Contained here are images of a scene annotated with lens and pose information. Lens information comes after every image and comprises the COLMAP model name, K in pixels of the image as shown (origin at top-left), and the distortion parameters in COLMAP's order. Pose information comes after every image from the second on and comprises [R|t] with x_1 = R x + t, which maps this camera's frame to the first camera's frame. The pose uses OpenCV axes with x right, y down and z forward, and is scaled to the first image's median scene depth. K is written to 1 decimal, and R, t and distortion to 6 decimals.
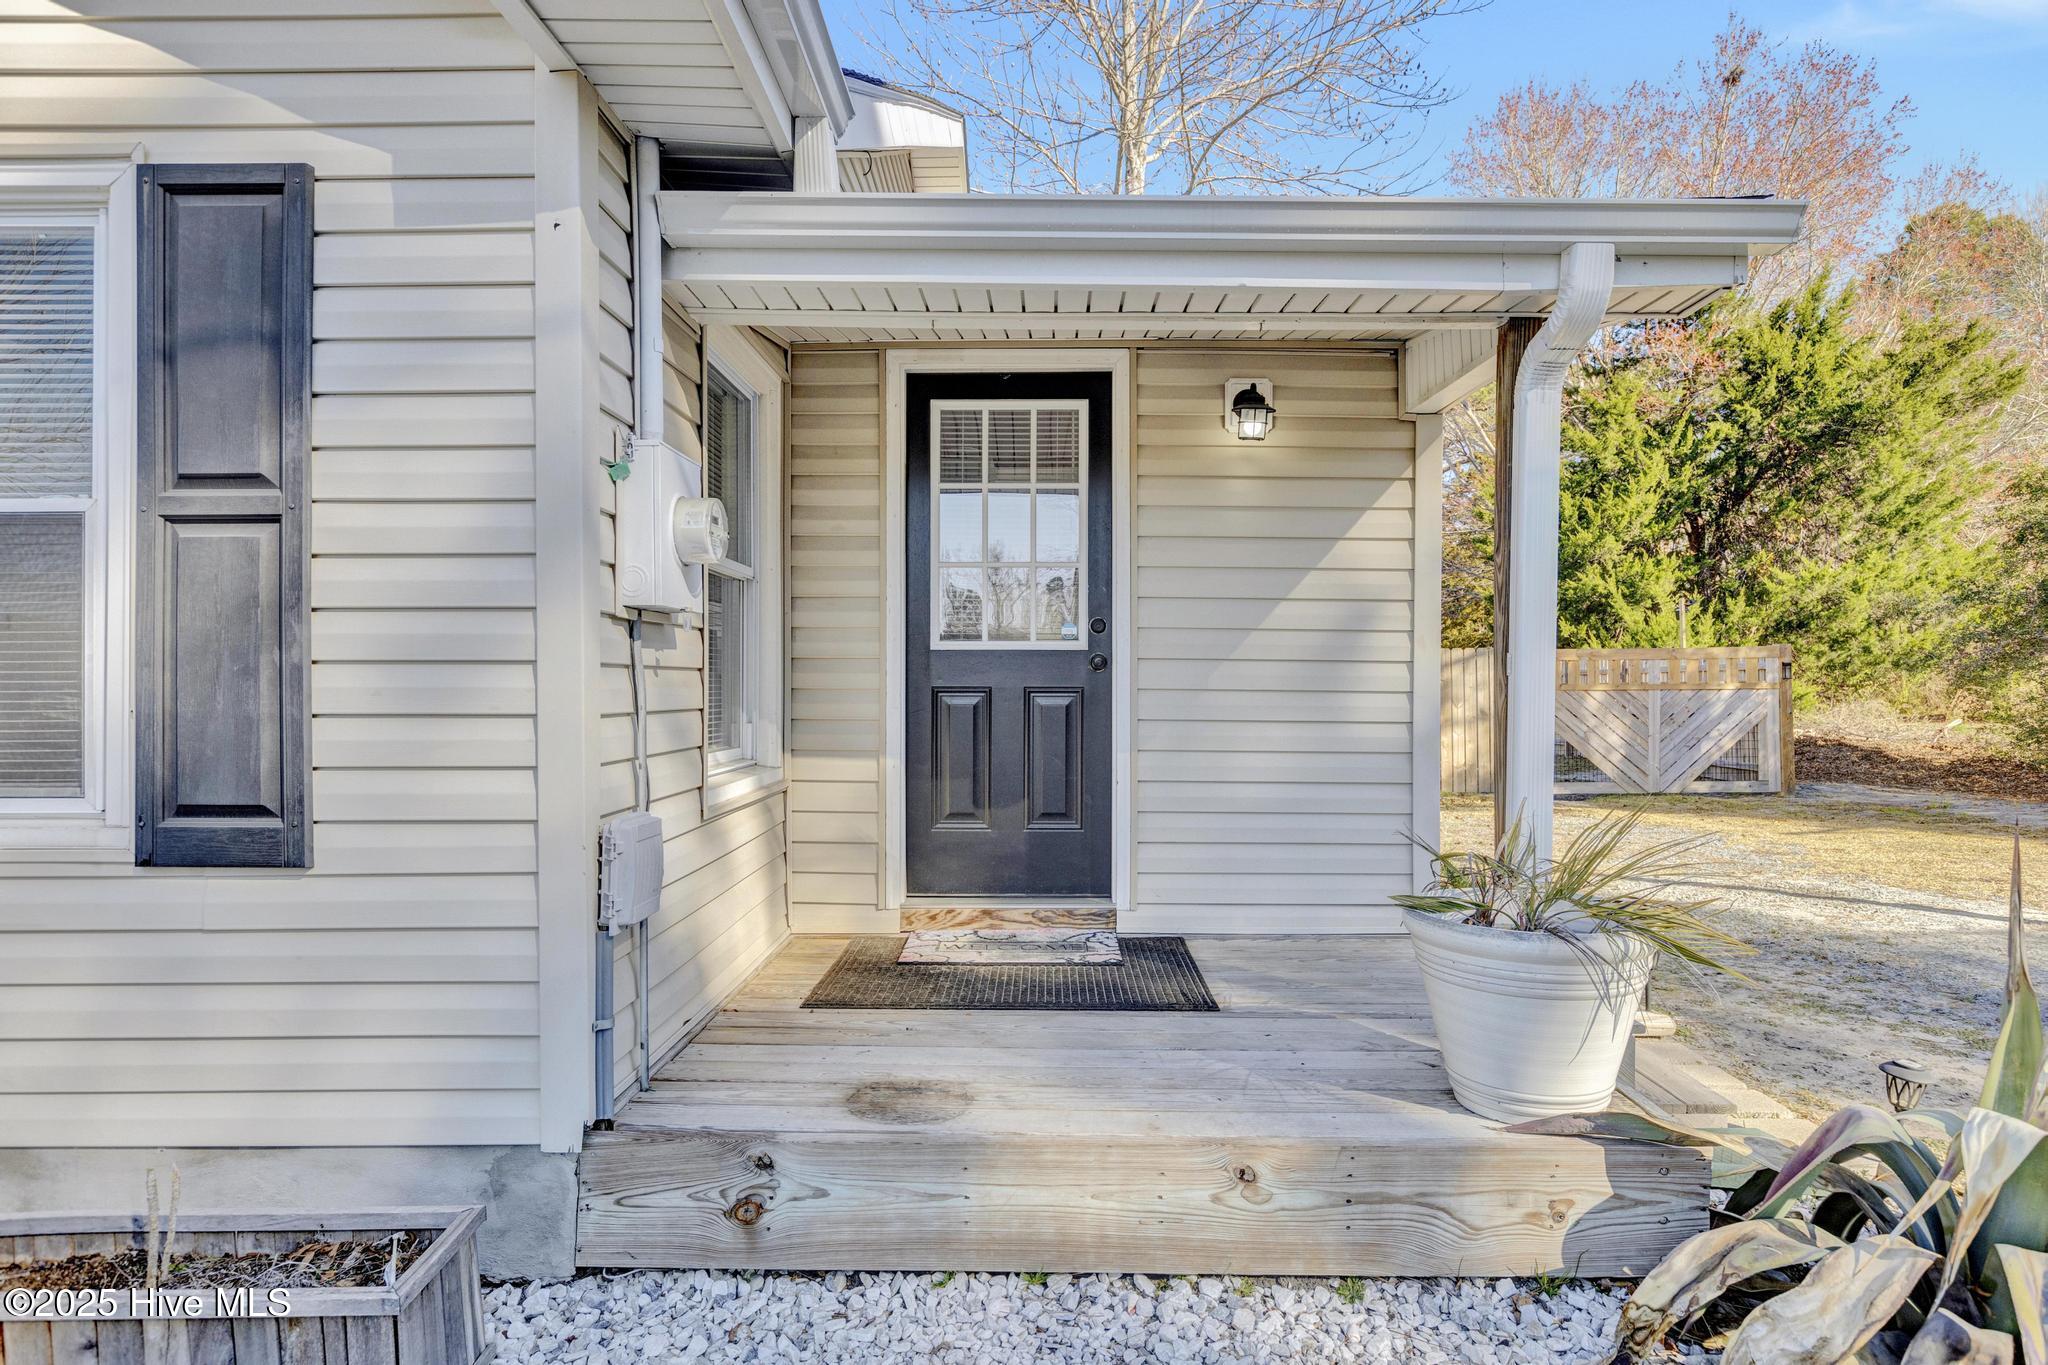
lens RADIAL K [[1171.5, 0, 1037.8], [0, 1171.5, 685.0], [0, 0, 1]] dist [-0.012396, 0.002719]
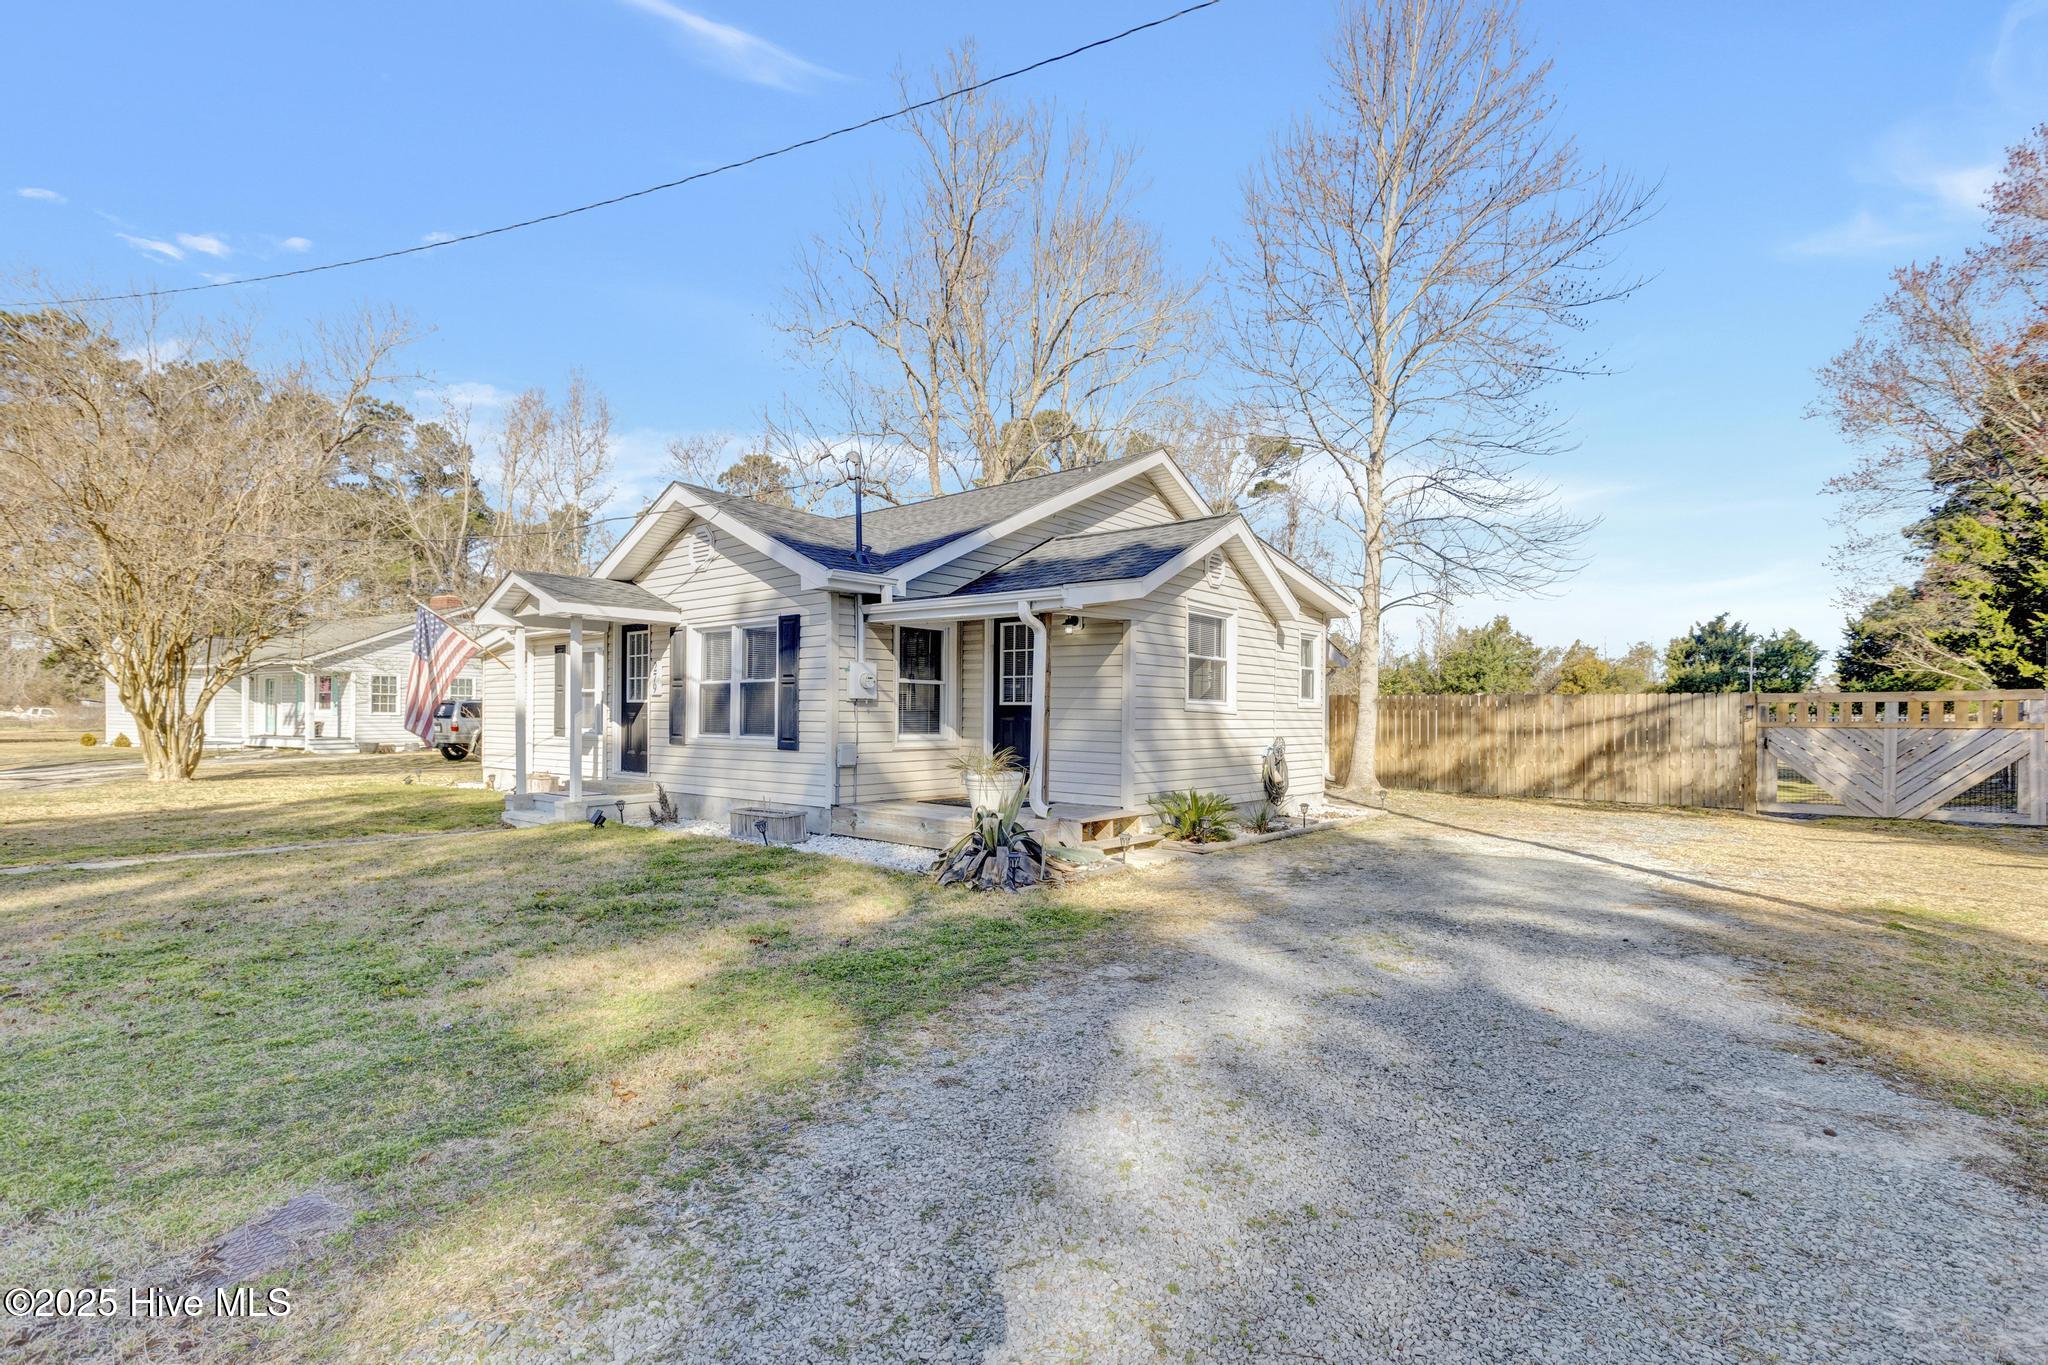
lens RADIAL K [[915.2, 0, 1030.3], [0, 915.2, 687.6], [0, 0, 1]] dist [0.000902, -0.000291]
pose [[0.770227, -0.012576, -0.637646, 0.344030], [-0.008596, 0.999510, -0.030097, -0.000832], [0.637712, 0.028662, 0.769741, -0.183260]]
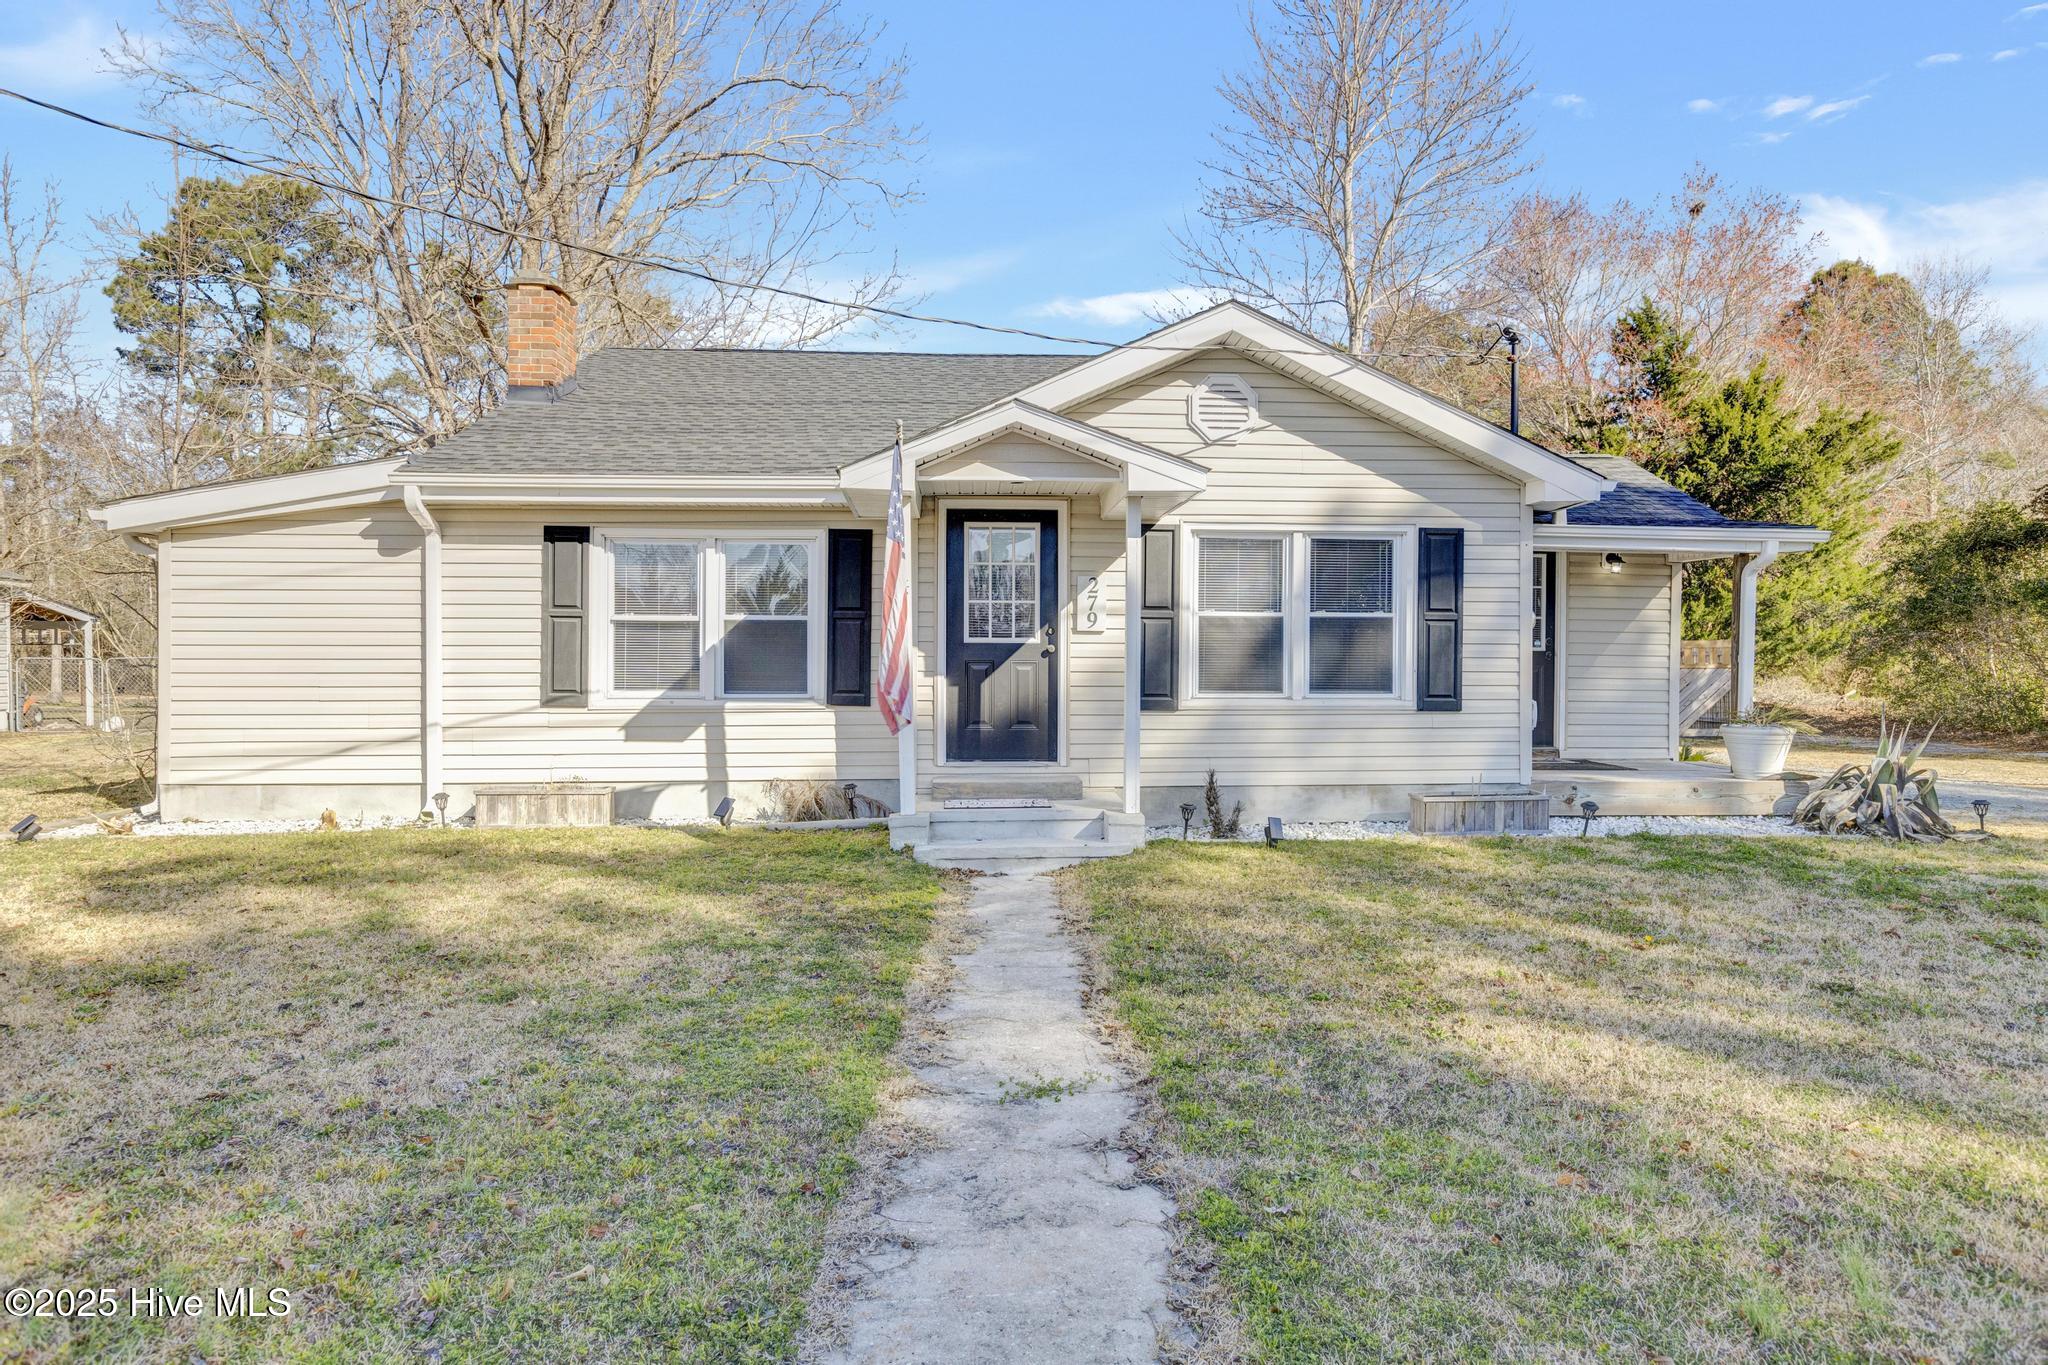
lens RADIAL K [[1171.5, 0, 1032.3], [0, 1171.5, 677.4], [0, 0, 1]] dist [-0.012396, 0.002719]
pose [[0.998179, 0.003553, 0.060225, -0.285270], [-0.004328, 0.999909, 0.012741, 0.000347], [-0.060174, -0.012979, 0.998104, -0.346820]]
